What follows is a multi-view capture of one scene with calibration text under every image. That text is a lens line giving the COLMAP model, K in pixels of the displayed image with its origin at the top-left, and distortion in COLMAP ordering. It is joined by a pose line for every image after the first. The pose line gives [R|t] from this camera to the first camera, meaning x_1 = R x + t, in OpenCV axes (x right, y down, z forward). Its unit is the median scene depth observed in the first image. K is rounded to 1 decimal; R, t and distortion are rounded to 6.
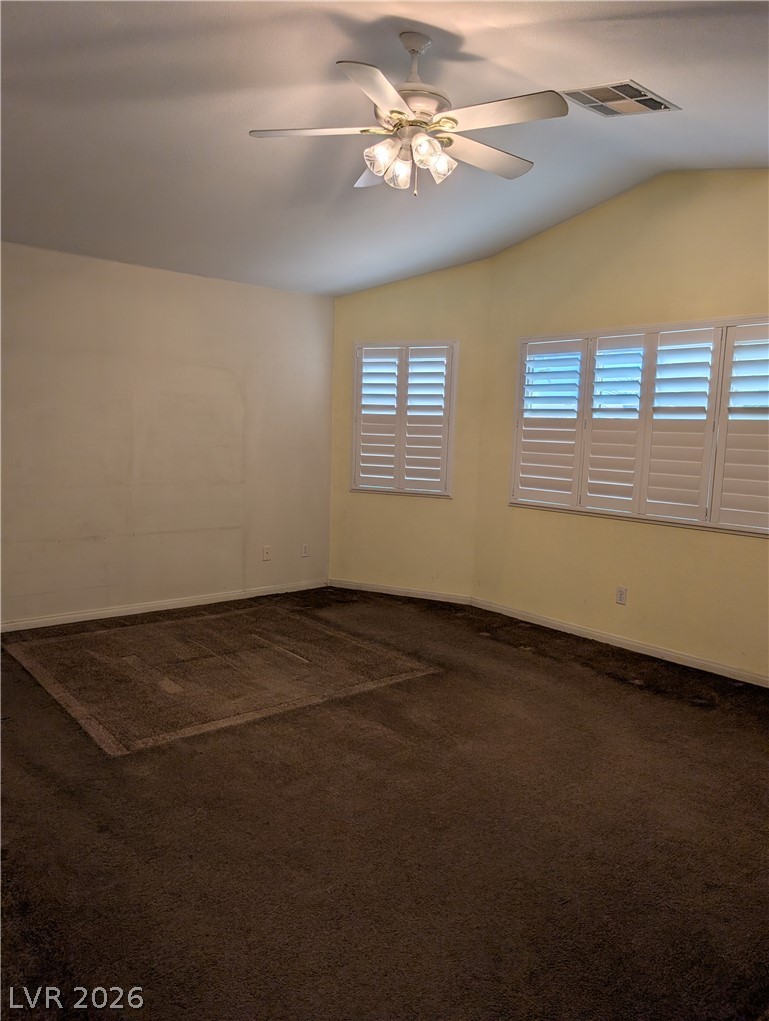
lens RADIAL K [[724.1, 0, 377.5], [0, 724.1, 510.8], [0, 0, 1]] dist [0.071605, -0.001676]
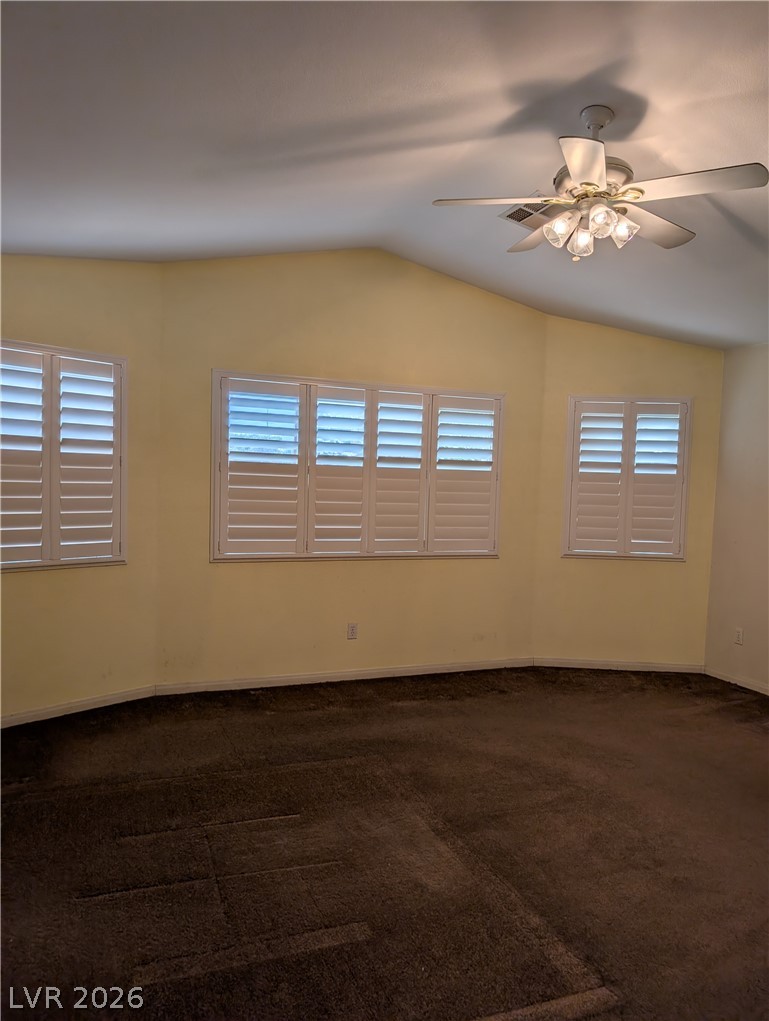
lens RADIAL K [[724.1, 0, 378.5], [0, 724.1, 508.4], [0, 0, 1]] dist [0.071605, -0.001676]
pose [[0.330055, -0.061515, 0.941955, -0.622915], [0.085294, 0.995736, 0.035141, -0.093468], [-0.940100, 0.068744, 0.333894, 0.583967]]
